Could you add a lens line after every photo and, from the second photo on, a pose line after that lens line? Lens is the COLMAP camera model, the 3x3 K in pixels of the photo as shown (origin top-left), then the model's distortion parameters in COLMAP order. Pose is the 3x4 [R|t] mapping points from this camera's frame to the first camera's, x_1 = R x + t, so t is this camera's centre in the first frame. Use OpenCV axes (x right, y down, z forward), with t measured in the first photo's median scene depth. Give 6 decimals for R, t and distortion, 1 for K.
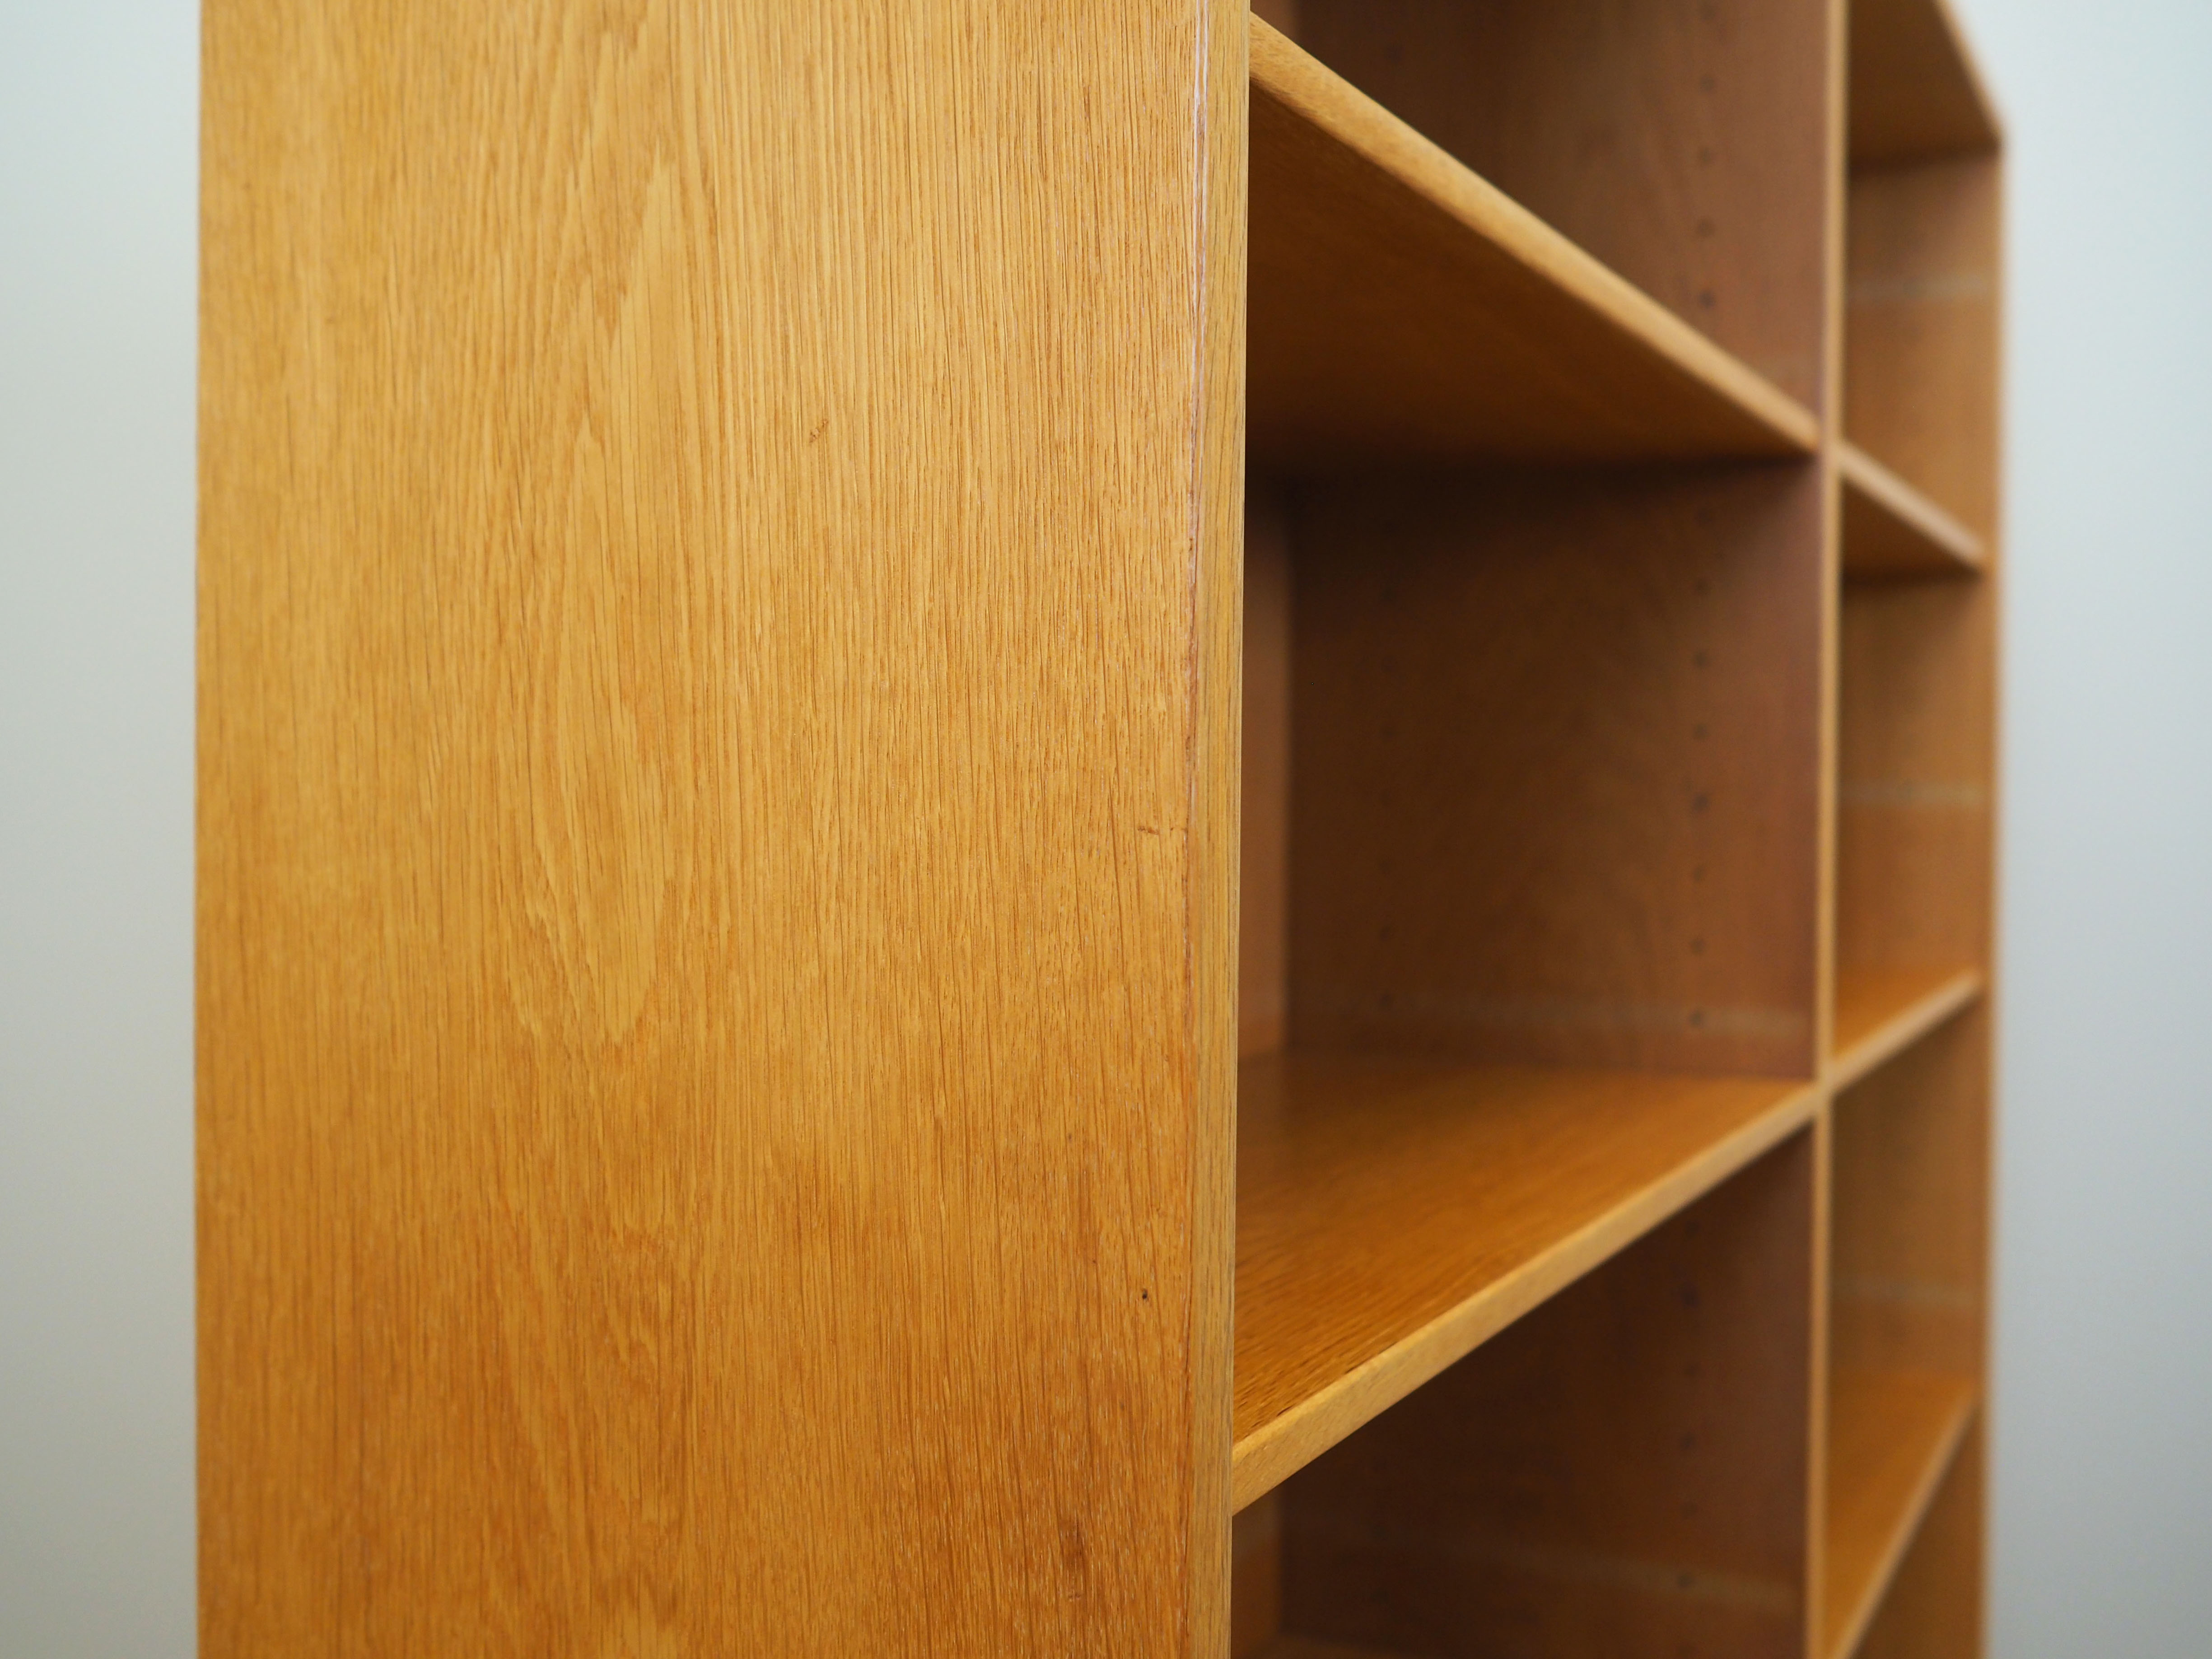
lens RADIAL K [[2341.4, 0, 1101.0], [0, 2341.4, 805.3], [0, 0, 1]] dist [-0.052633, -0.002765]
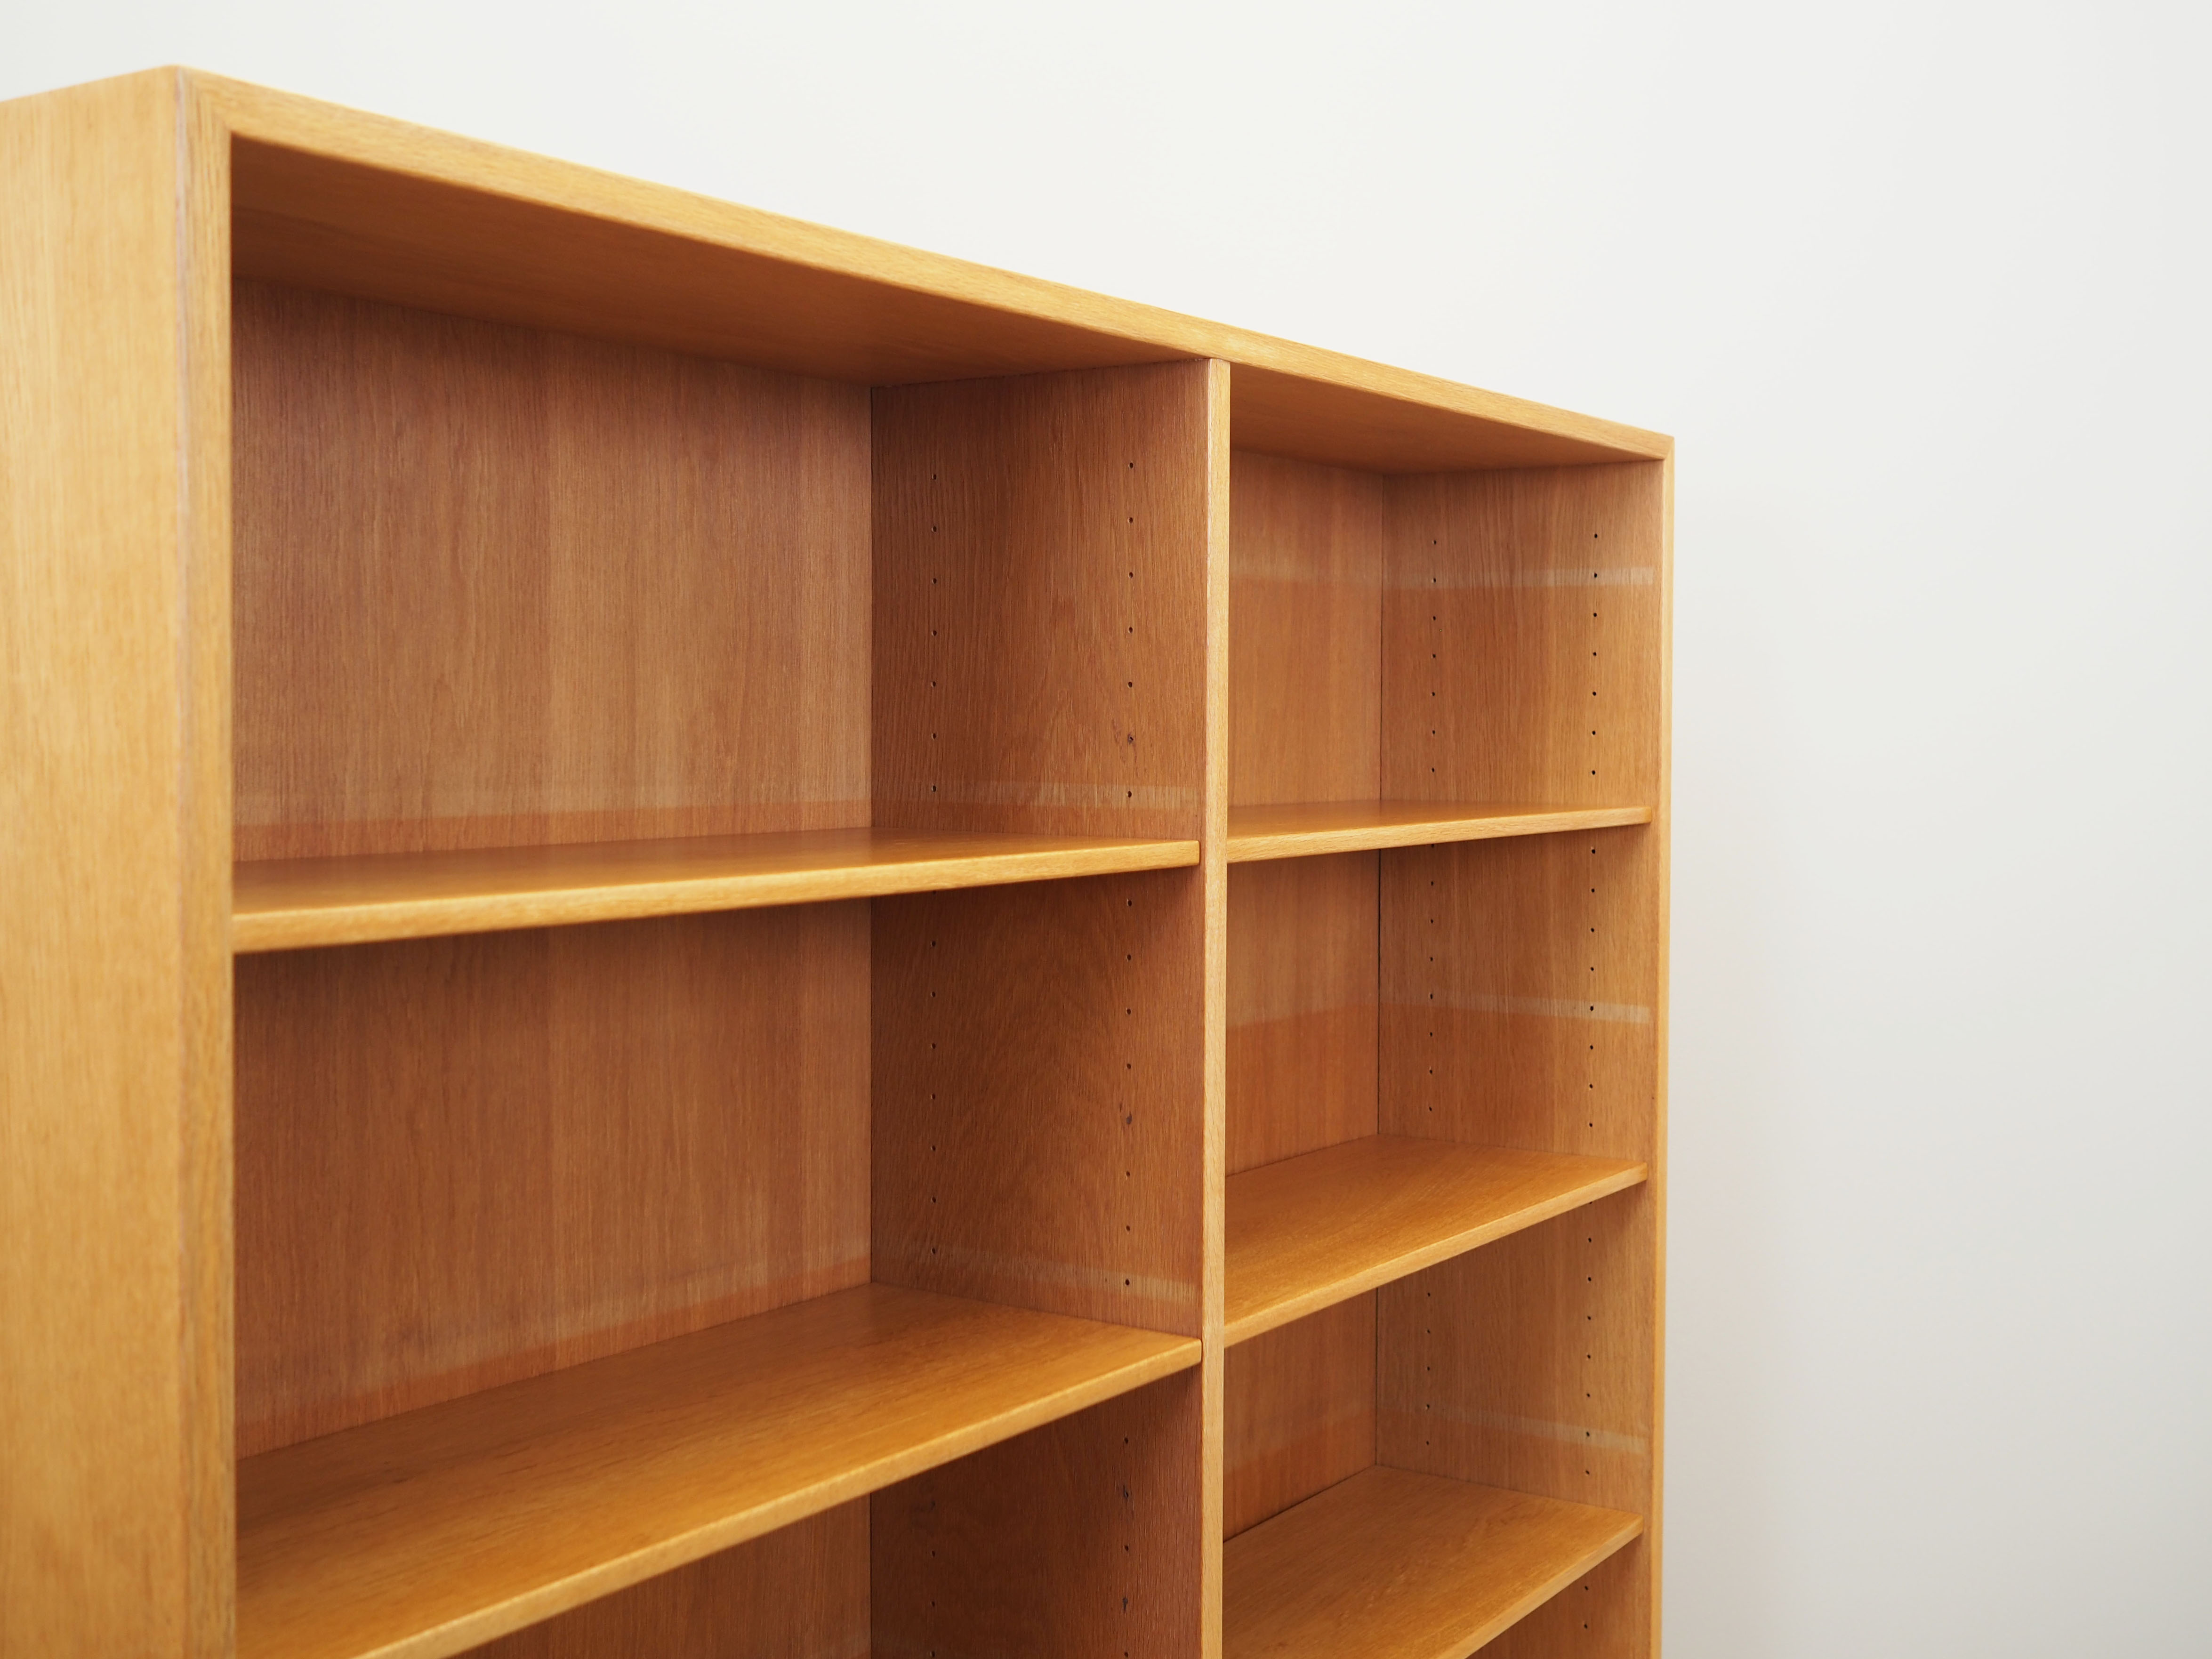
lens RADIAL K [[2436.3, 0, 1198.5], [0, 2436.3, 785.0], [0, 0, 1]] dist [-0.025793, 0.020854]
pose [[0.994321, -0.000724, -0.106422, 0.951886], [0.001765, 0.999951, 0.009691, -0.438390], [0.106410, -0.009824, 0.994274, -0.779210]]
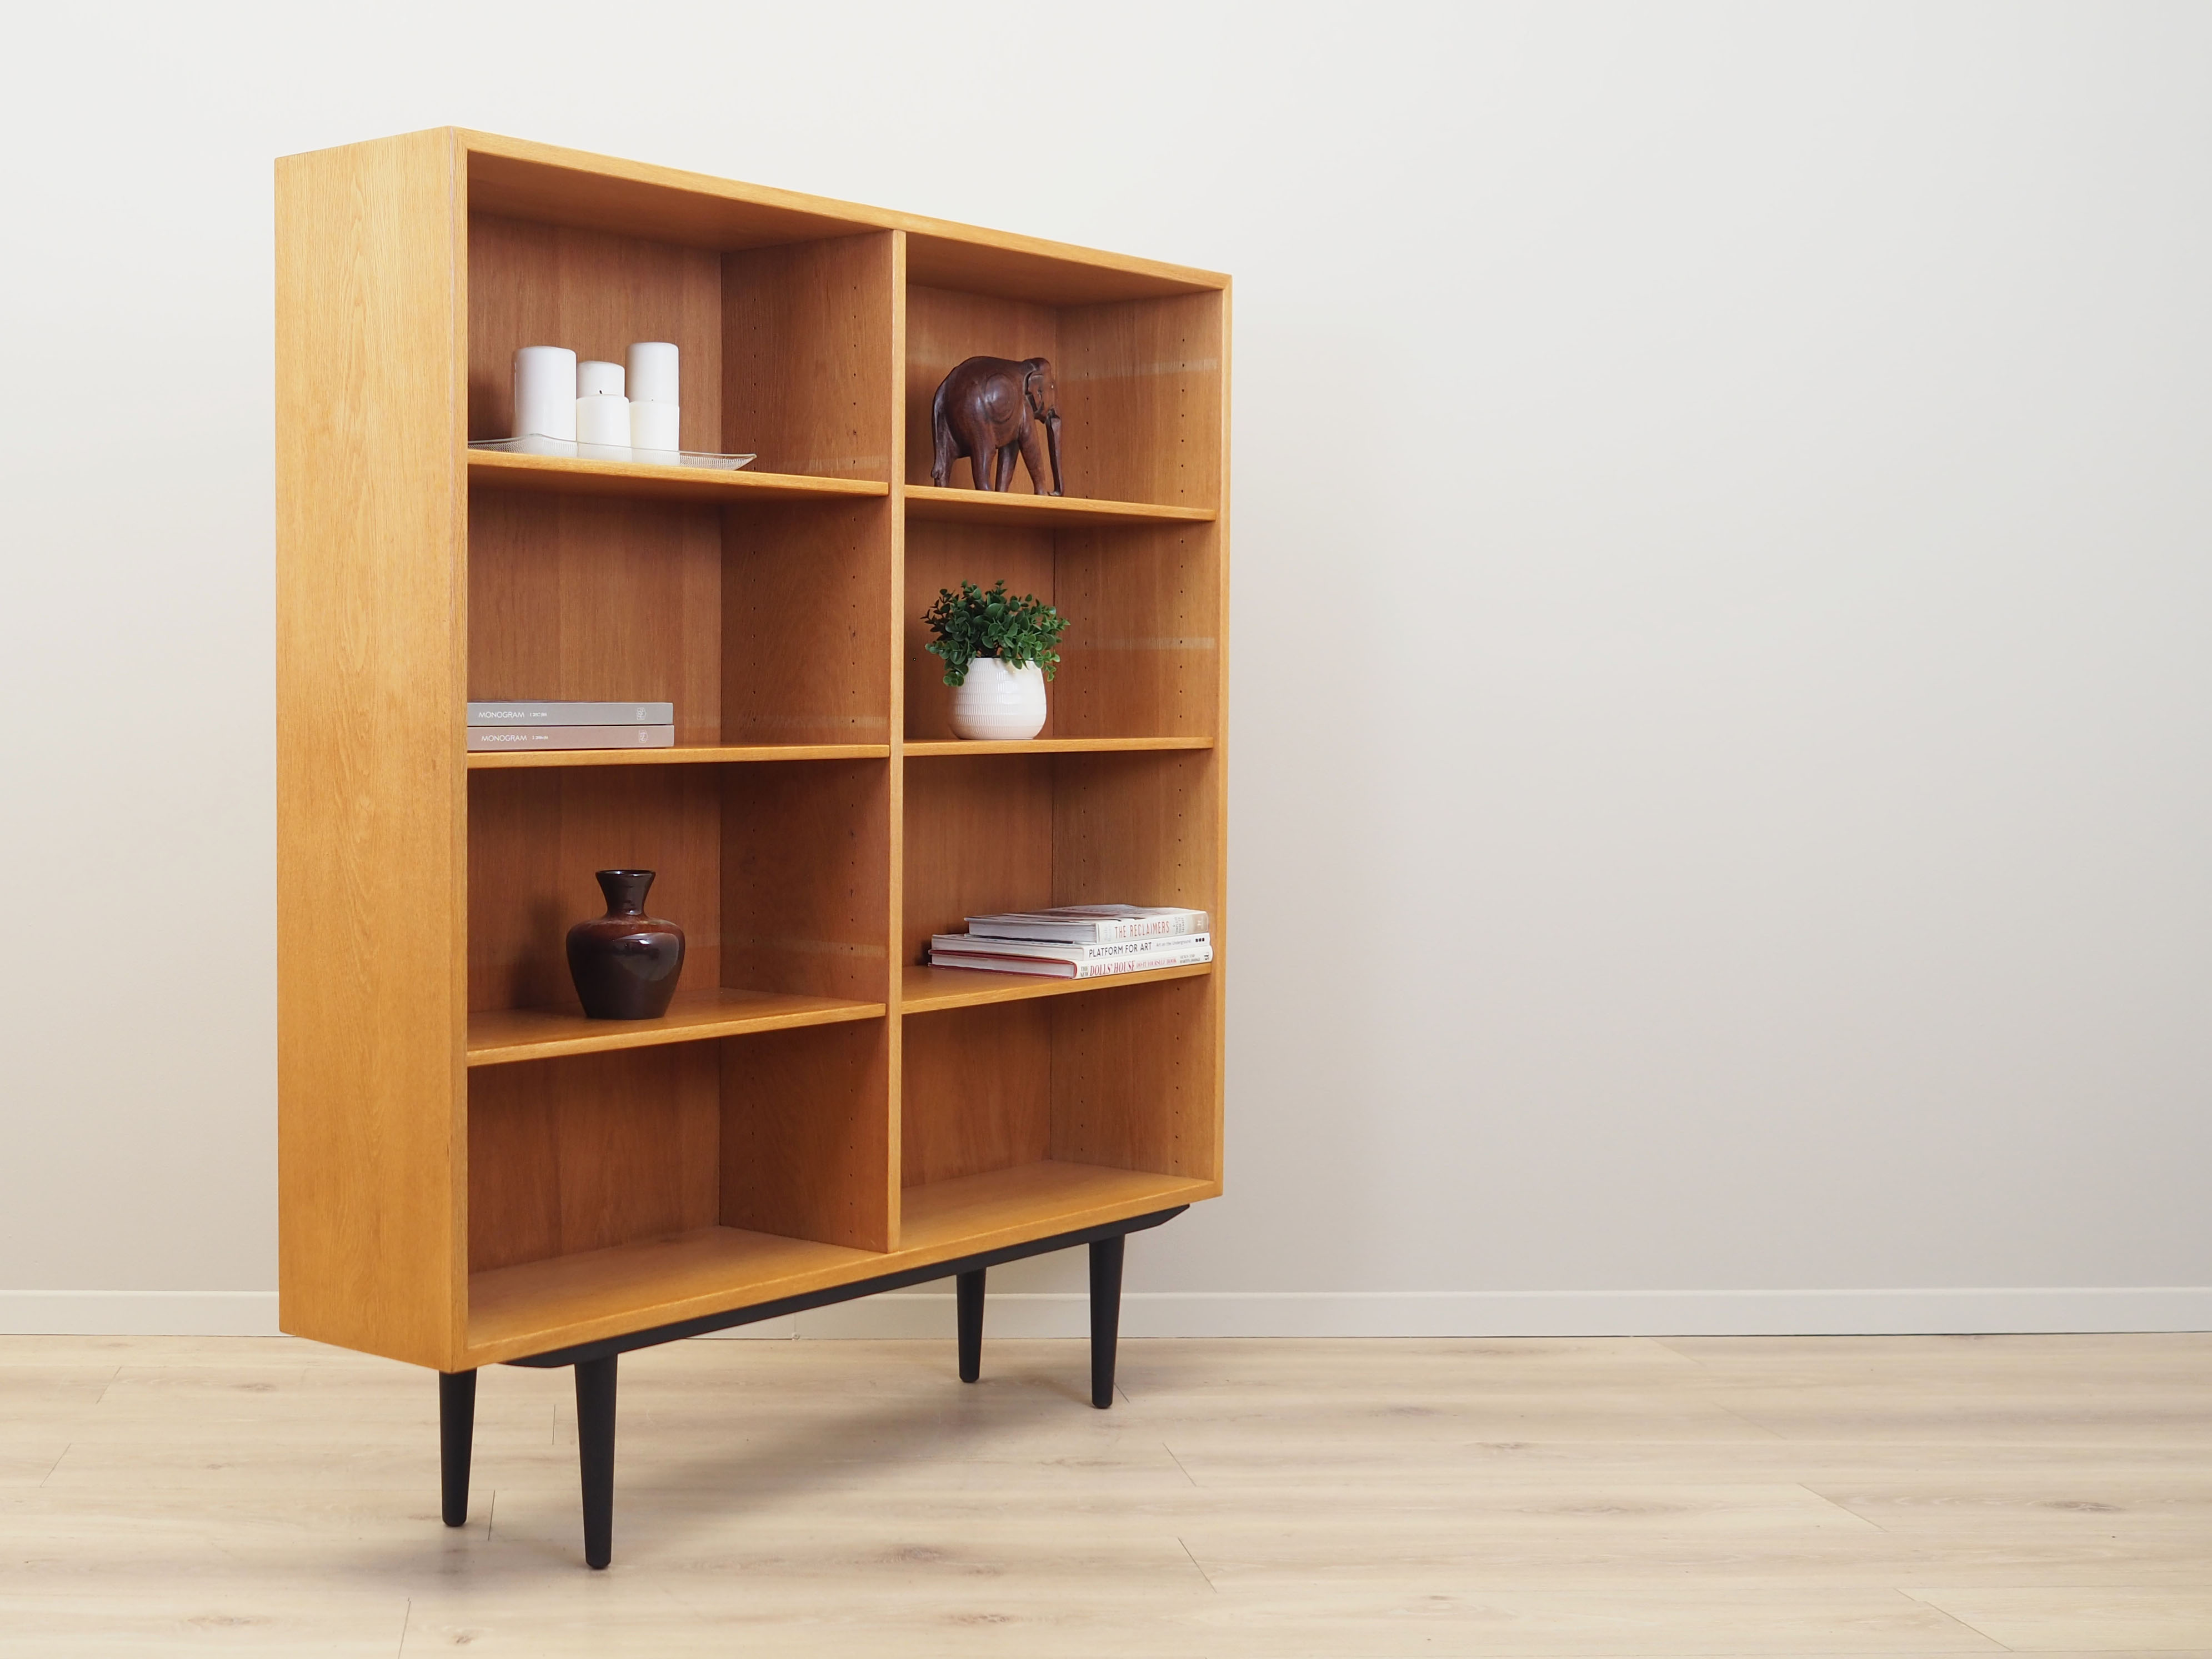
lens RADIAL K [[2830.6, 0, 612.5], [0, 2830.6, 829.6], [0, 0, 1]] dist [-0.030581, 0.007669]
pose [[0.955891, 0.006217, -0.293657, 1.938006], [0.002465, 0.999571, 0.029187, 0.254855], [0.293713, -0.028624, 0.955465, -4.251908]]
